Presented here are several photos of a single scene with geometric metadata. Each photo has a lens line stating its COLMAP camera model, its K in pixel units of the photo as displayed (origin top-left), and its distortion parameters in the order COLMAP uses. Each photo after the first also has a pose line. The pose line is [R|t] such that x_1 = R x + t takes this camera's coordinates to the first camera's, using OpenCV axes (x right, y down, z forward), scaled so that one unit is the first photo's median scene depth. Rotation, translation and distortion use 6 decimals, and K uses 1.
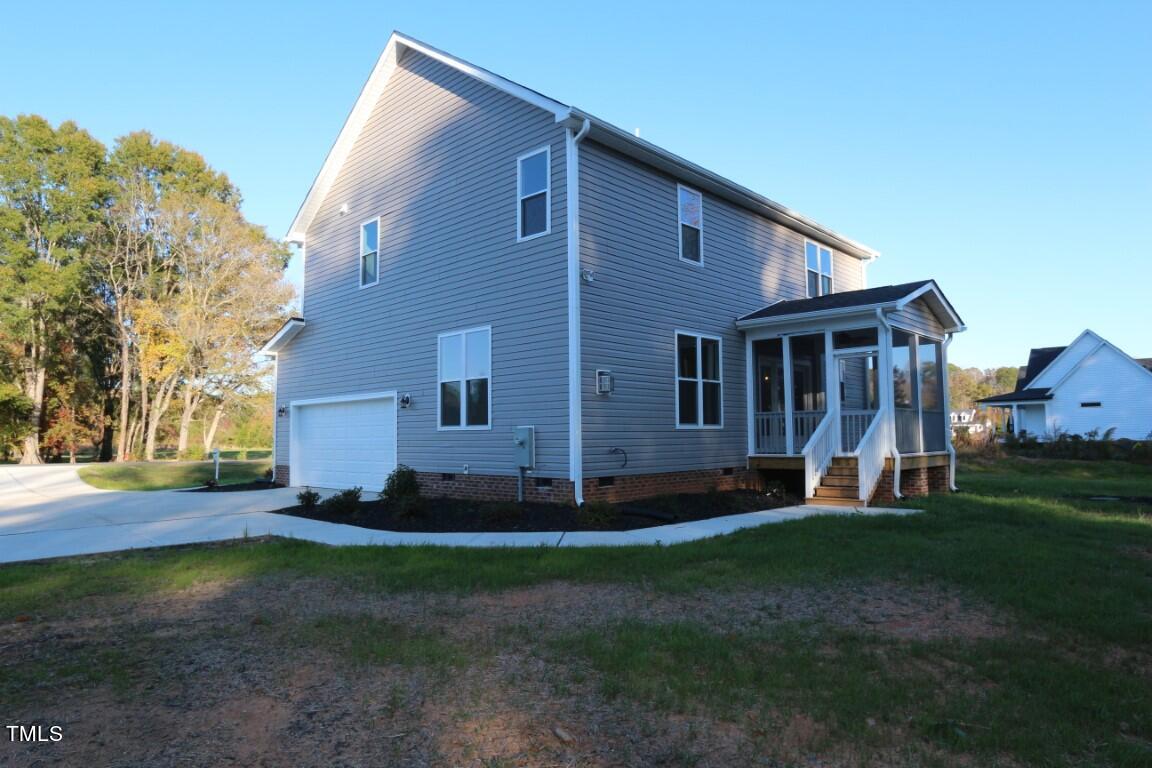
lens RADIAL K [[716.7, 0, 580.1], [0, 716.7, 386.2], [0, 0, 1]] dist [-0.007403, -0.001200]
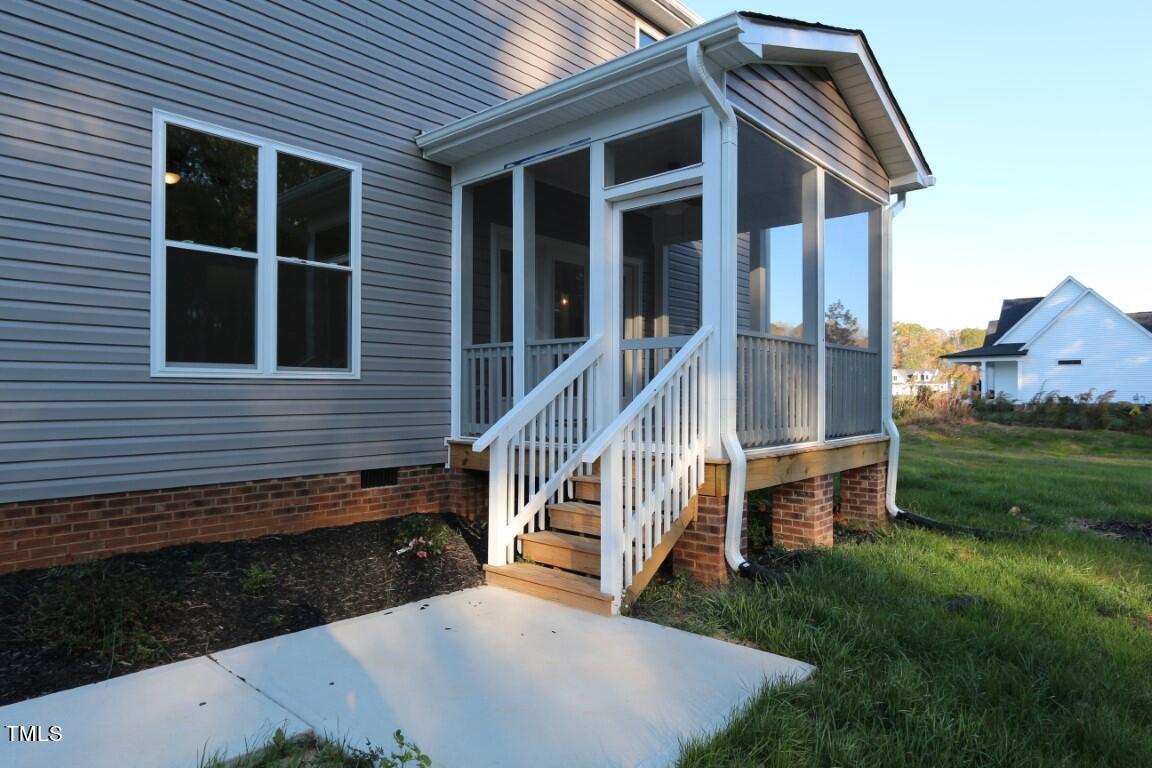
lens RADIAL K [[690.0, 0, 572.0], [0, 690.0, 384.2], [0, 0, 1]] dist [-0.024428, 0.001590]
pose [[0.999807, 0.013598, 0.014197, 0.145729], [-0.014437, 0.998045, 0.060803, 0.016183], [-0.013343, -0.060997, 0.998049, 0.267478]]
